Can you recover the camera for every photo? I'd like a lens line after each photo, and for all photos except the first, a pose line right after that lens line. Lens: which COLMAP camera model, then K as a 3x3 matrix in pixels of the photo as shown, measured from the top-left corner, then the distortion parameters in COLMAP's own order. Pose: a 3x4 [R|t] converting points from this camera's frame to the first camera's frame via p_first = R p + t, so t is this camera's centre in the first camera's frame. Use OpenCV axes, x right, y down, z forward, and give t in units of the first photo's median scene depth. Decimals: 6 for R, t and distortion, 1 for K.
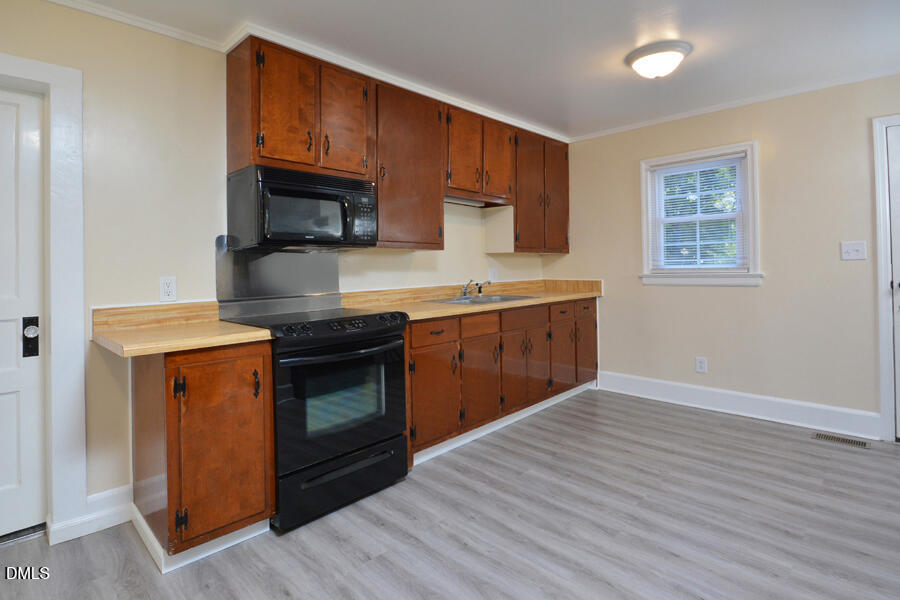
lens RADIAL K [[414.0, 0, 450.6], [0, 414.0, 260.7], [0, 0, 1]] dist [0.000976, 0.000141]
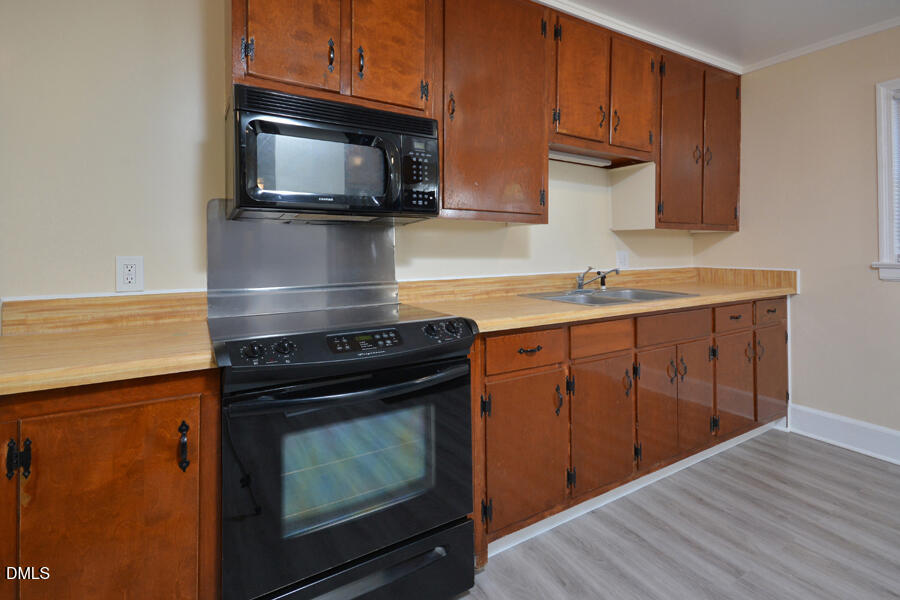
lens RADIAL K [[416.9, 0, 447.3], [0, 416.9, 247.8], [0, 0, 1]] dist [0.017852, 0.000039]
pose [[0.958742, 0.010715, -0.284076, 0.021335], [-0.007023, 0.999877, 0.014009, 0.005976], [0.284191, -0.011436, 0.958699, 0.277815]]
